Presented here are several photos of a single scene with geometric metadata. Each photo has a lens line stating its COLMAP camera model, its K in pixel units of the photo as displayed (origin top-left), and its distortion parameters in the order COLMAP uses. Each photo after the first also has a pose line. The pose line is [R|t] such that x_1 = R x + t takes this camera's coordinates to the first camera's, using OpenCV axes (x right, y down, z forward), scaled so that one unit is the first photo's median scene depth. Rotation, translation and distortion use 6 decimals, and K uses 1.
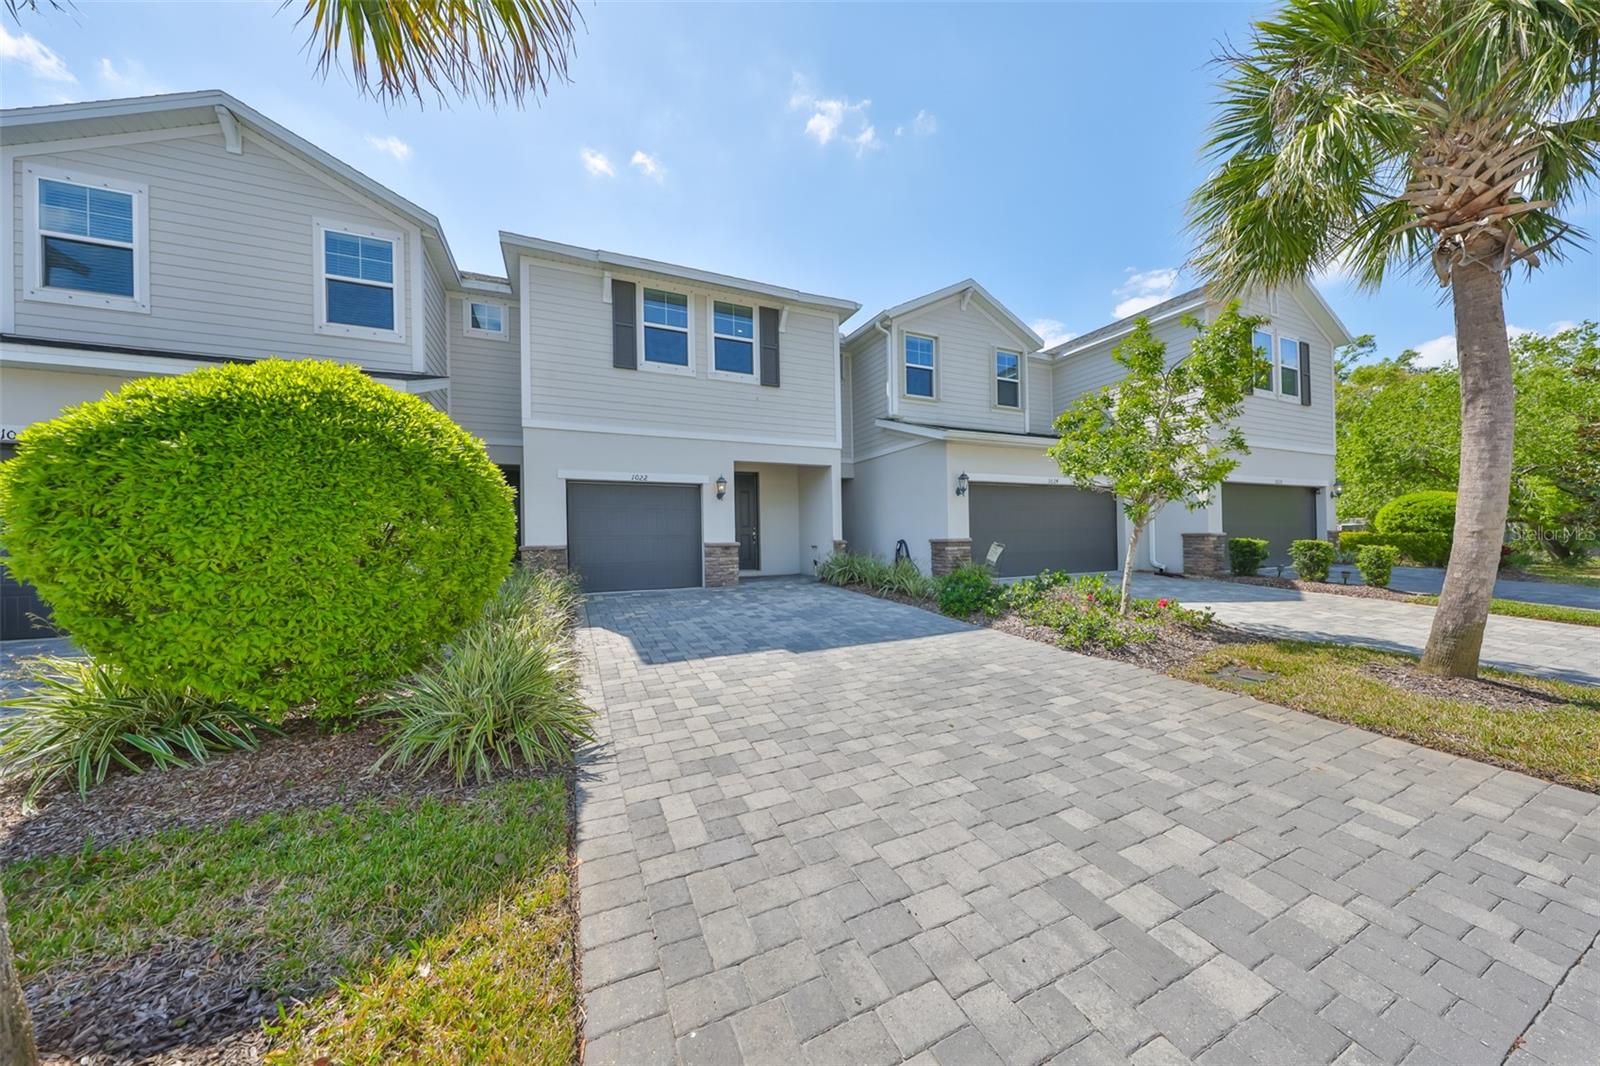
lens RADIAL K [[474.2, 0, 801.8], [0, 474.2, 540.1], [0, 0, 1]] dist [0.006605, -0.000070]
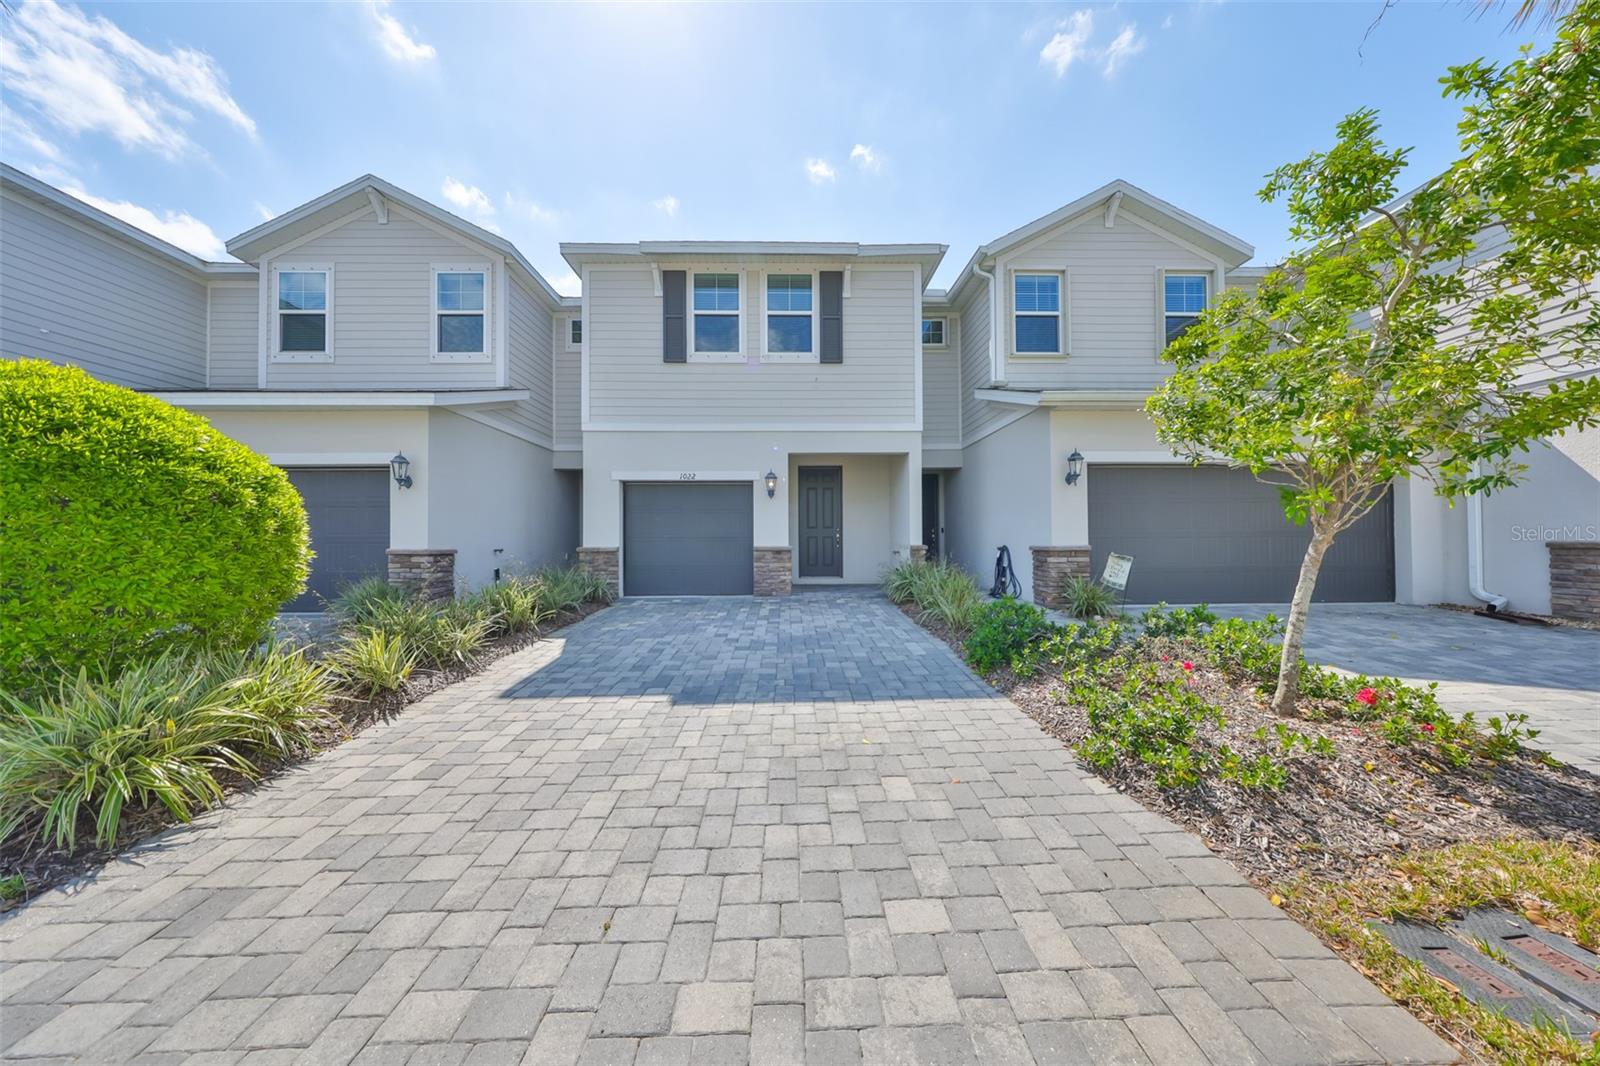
lens RADIAL K [[489.3, 0, 797.8], [0, 489.3, 537.0], [0, 0, 1]] dist [0.004266, 0.000005]
pose [[0.932640, 0.007454, -0.360732, 0.207268], [-0.009196, 0.999953, -0.003113, -0.010020], [0.360691, 0.006221, 0.932664, 0.171132]]
